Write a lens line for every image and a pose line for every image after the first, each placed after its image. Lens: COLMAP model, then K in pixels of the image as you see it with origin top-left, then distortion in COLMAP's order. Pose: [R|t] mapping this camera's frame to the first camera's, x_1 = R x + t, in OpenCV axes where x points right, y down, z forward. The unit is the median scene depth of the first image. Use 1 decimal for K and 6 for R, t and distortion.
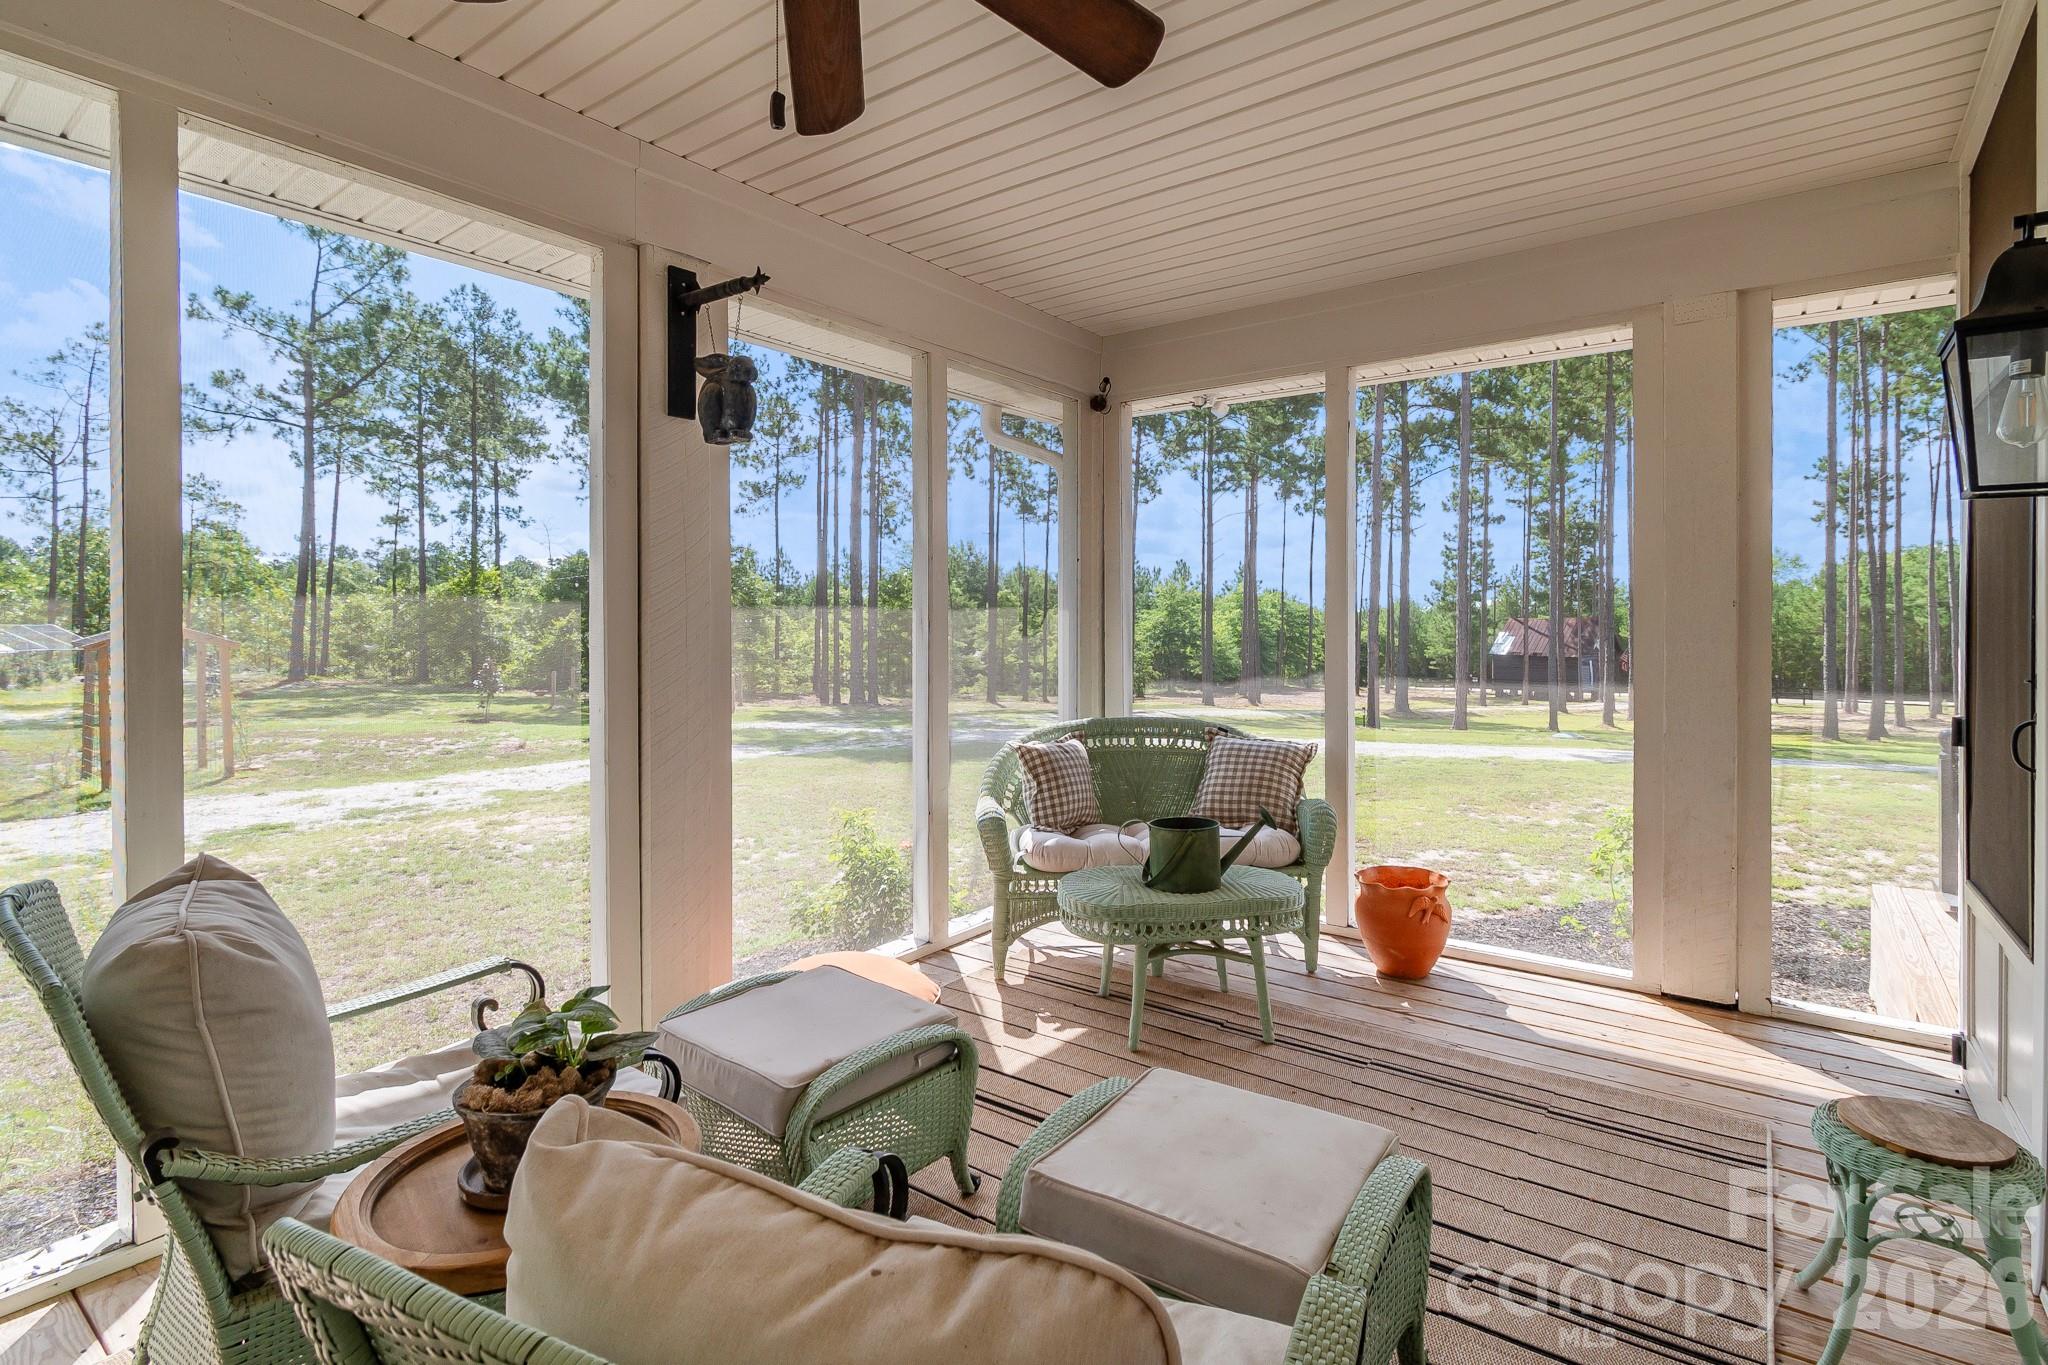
lens RADIAL K [[995.6, 0, 1027.2], [0, 995.6, 628.4], [0, 0, 1]] dist [0.001245, 0.000071]
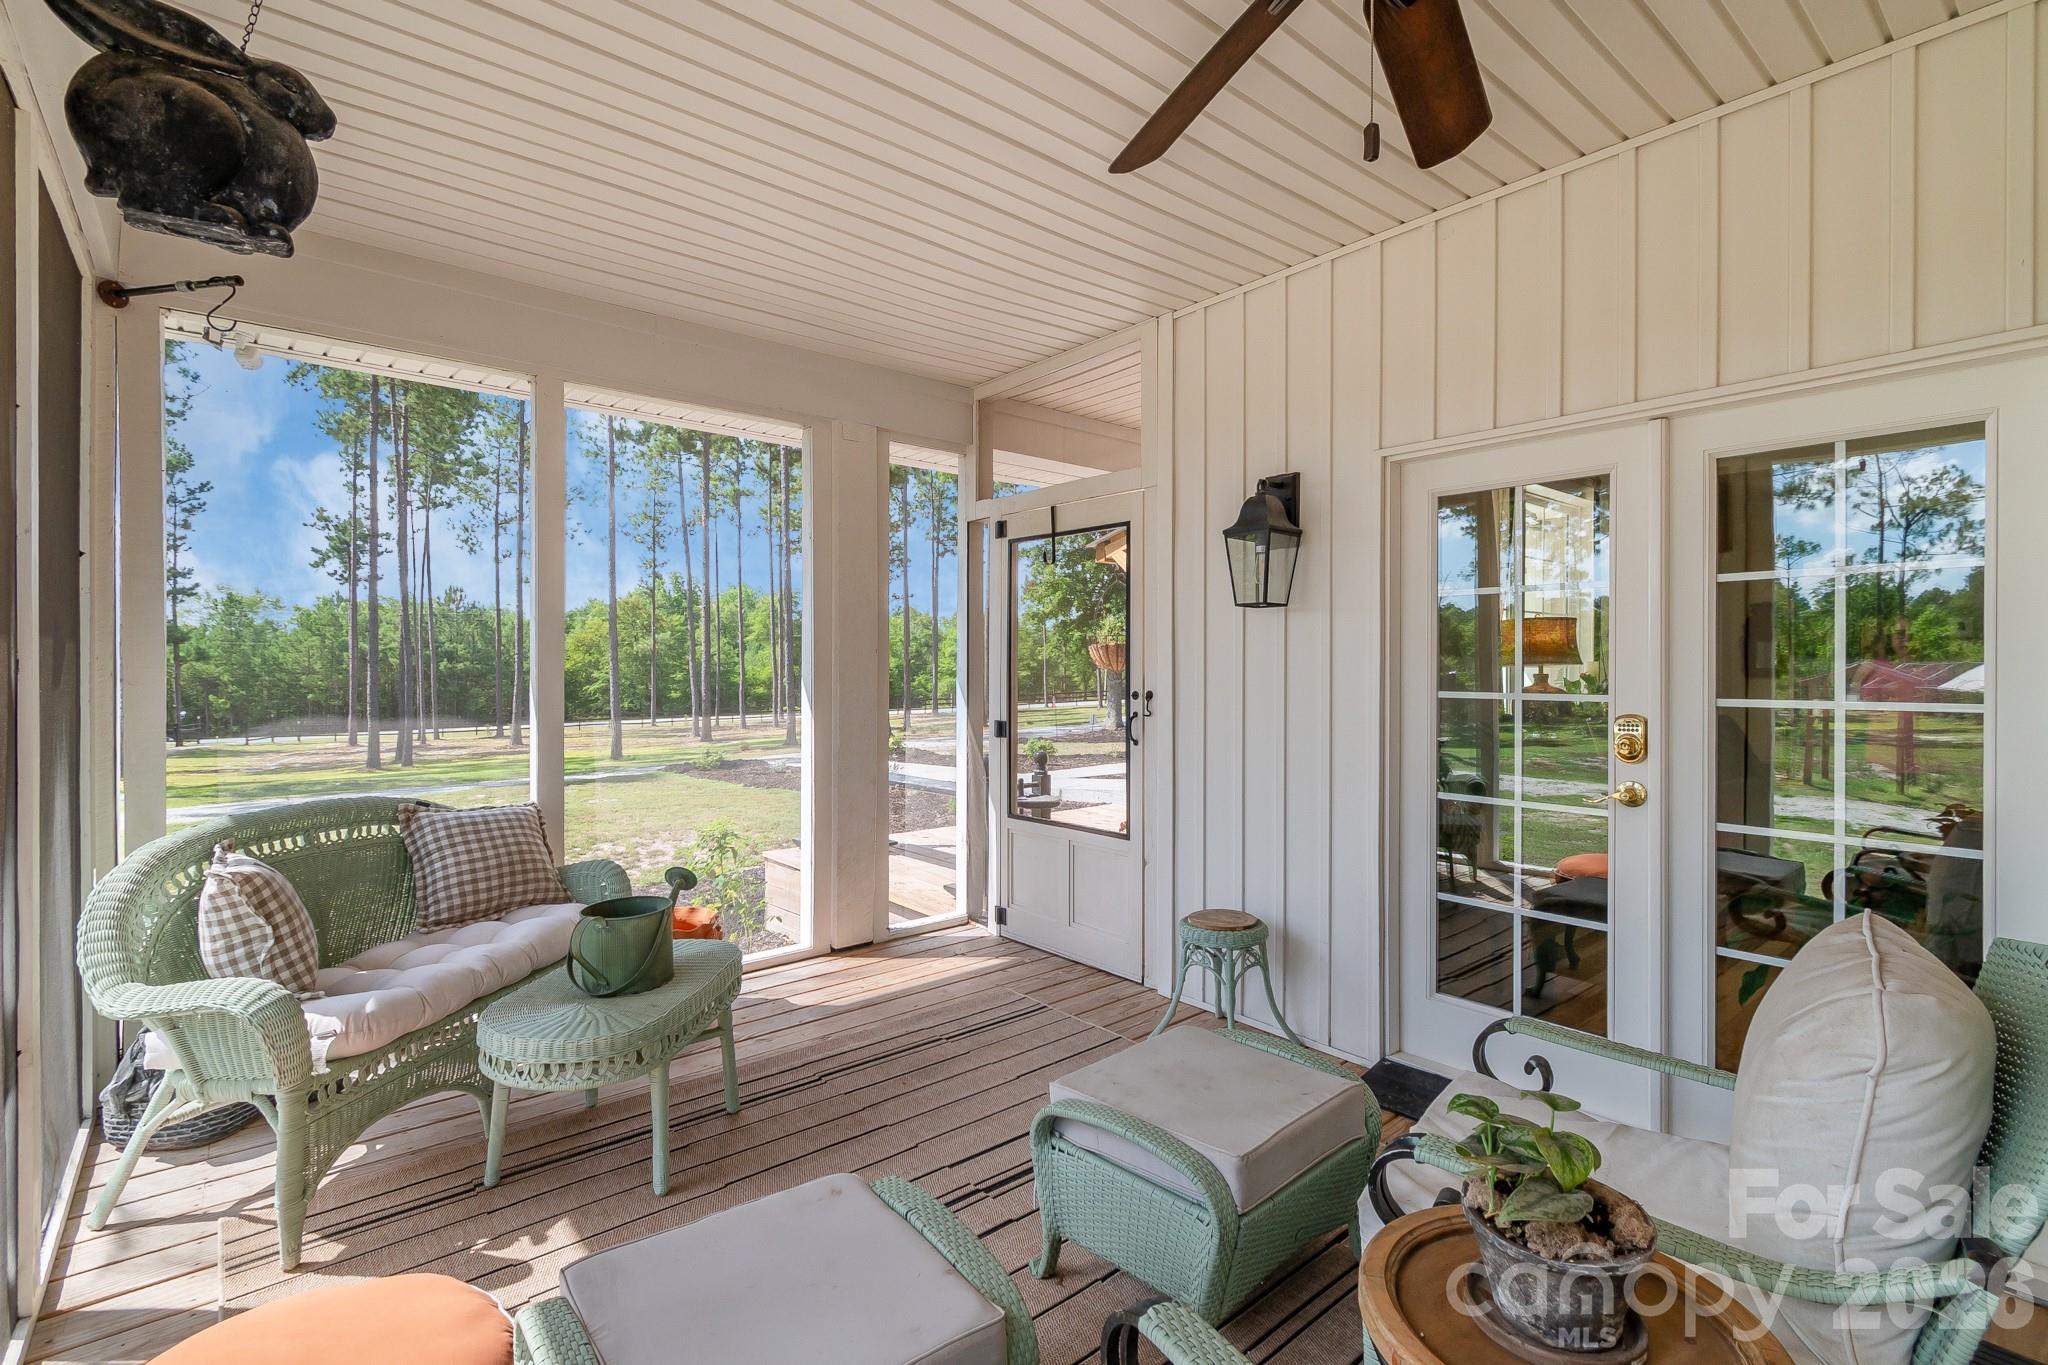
lens RADIAL K [[942.1, 0, 1051.5], [0, 942.1, 661.3], [0, 0, 1]] dist [0.000996, -0.000165]
pose [[0.201255, 0.006414, 0.979518, -0.534815], [0.000665, 0.999977, -0.006684, -0.002915], [-0.979539, 0.001997, 0.201246, 0.493038]]
